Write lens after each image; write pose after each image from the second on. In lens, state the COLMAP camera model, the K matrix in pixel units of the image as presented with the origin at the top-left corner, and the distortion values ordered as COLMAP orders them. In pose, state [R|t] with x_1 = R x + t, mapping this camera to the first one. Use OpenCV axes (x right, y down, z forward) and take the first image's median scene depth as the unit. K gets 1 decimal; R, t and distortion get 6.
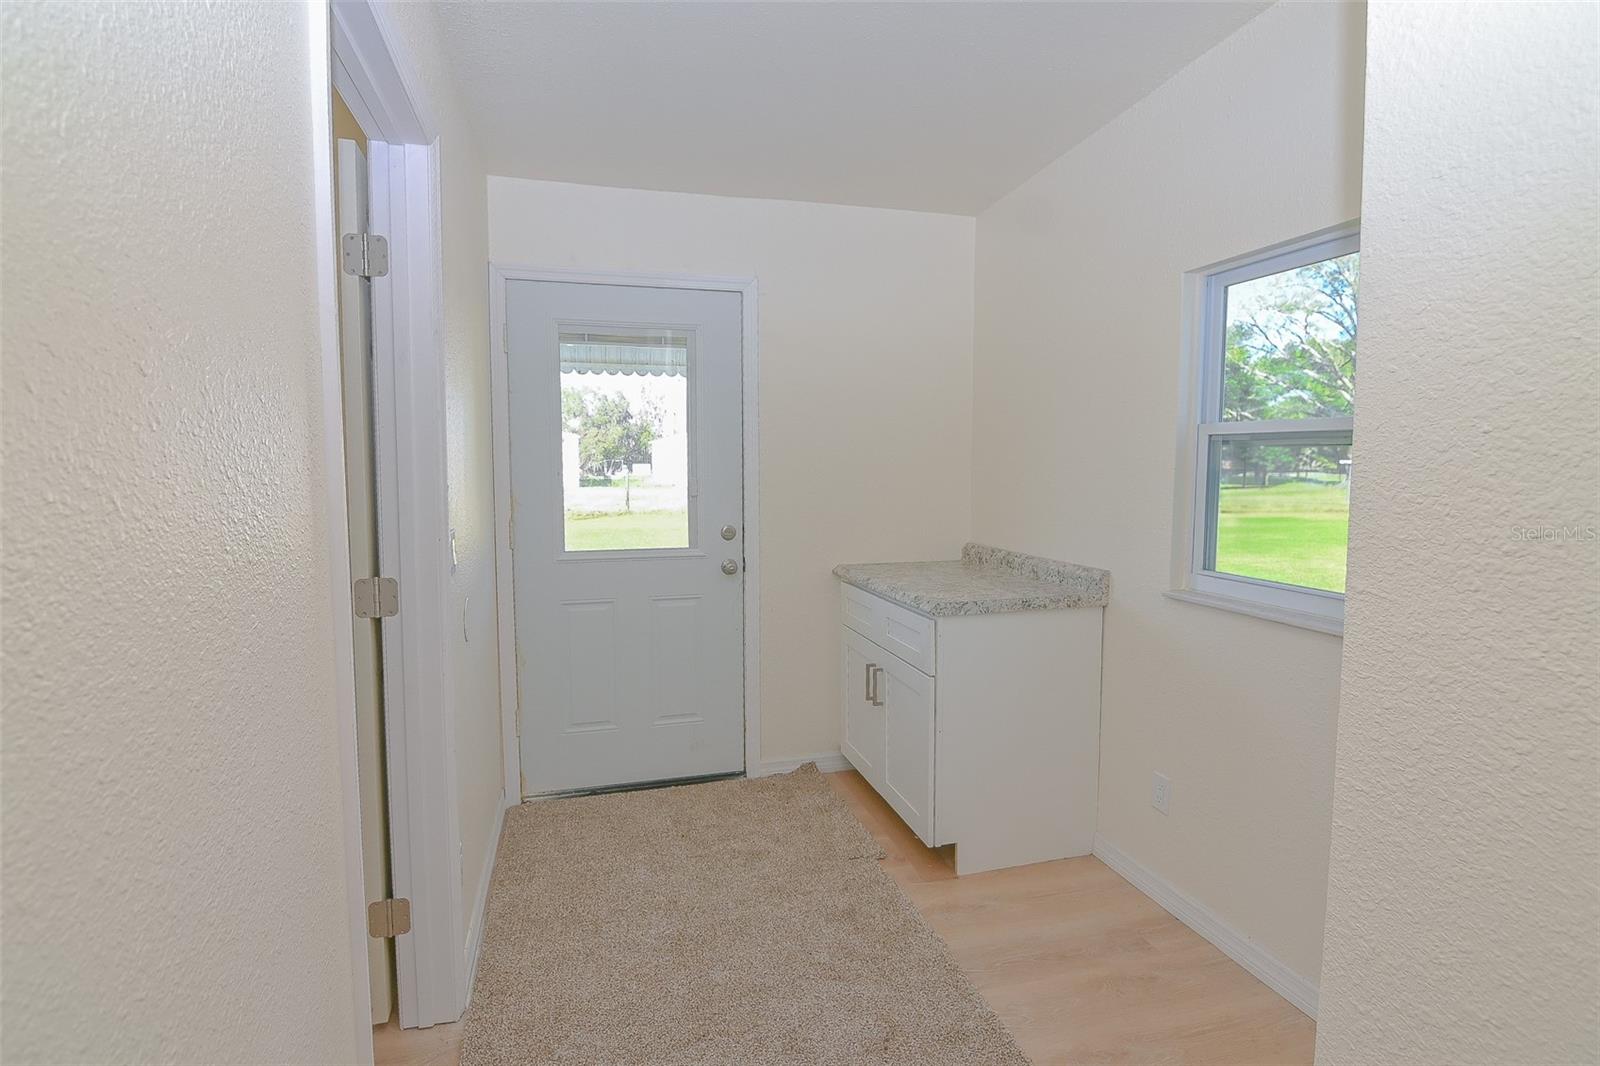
lens RADIAL K [[832.8, 0, 812.5], [0, 832.8, 528.8], [0, 0, 1]] dist [-0.028113, -0.002880]
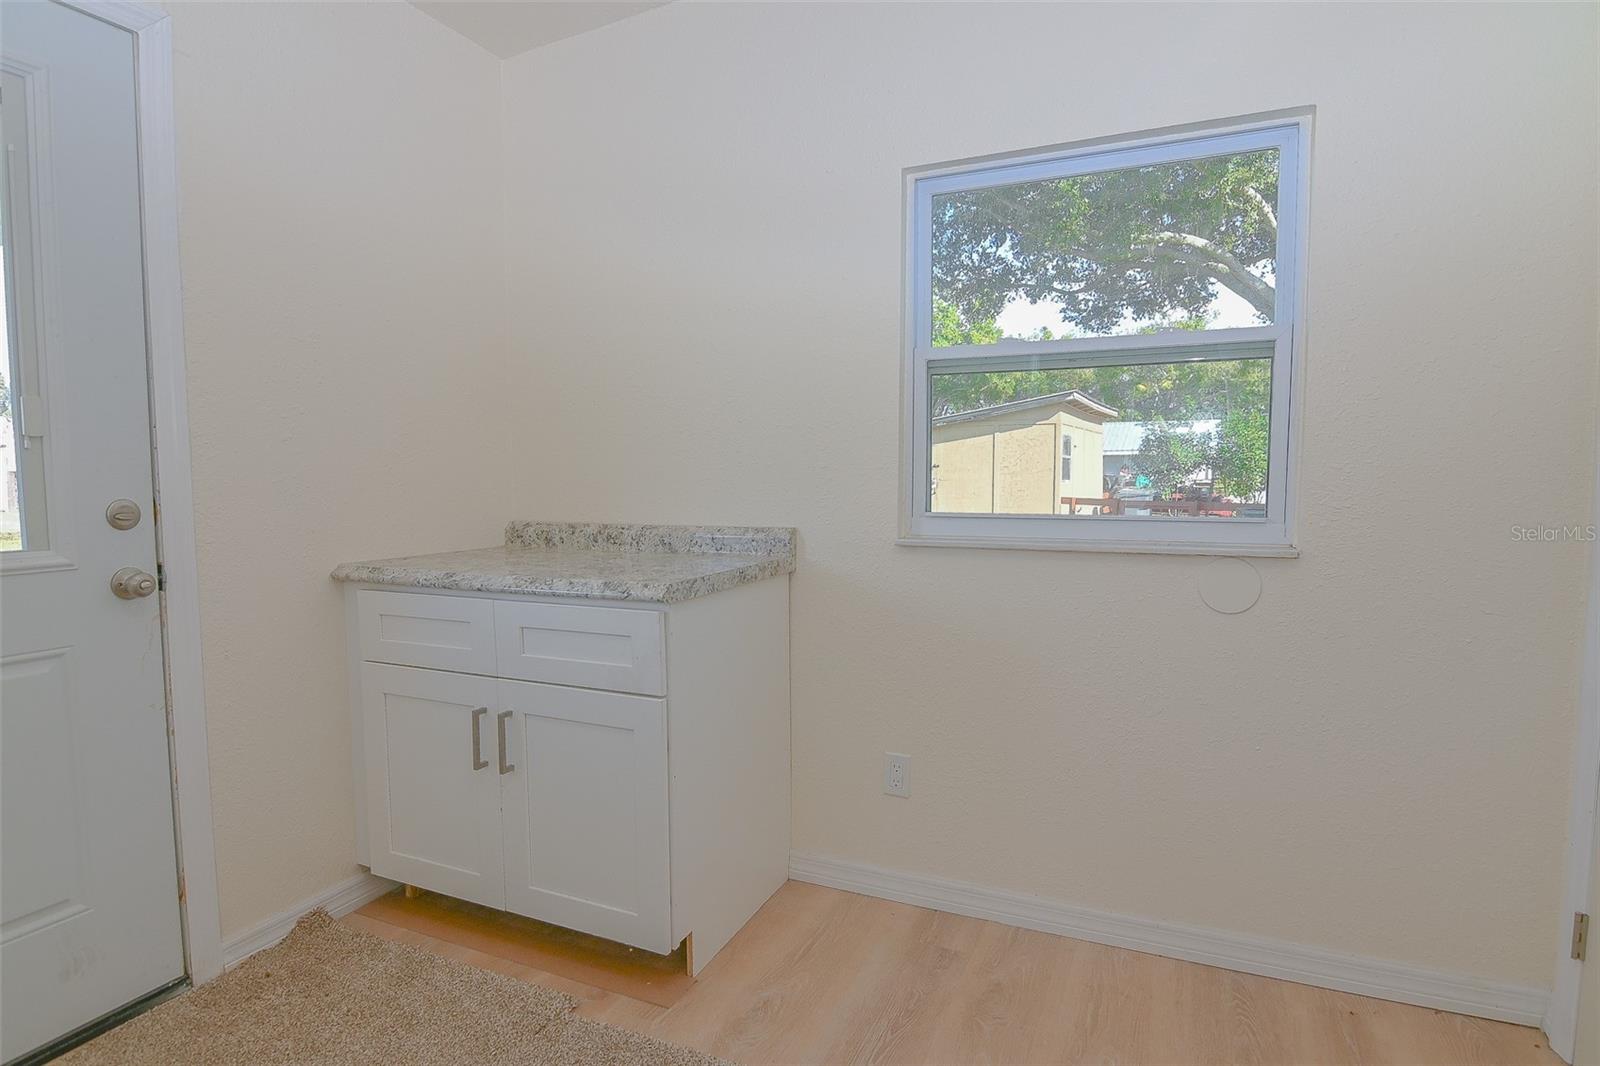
lens RADIAL K [[832.8, 0, 799.0], [0, 832.8, 546.1], [0, 0, 1]] dist [-0.028113, -0.002880]
pose [[0.634749, -0.064111, 0.770054, -0.240343], [0.067970, 0.997322, 0.027005, 0.041166], [-0.769723, 0.035199, 0.637406, 0.420607]]
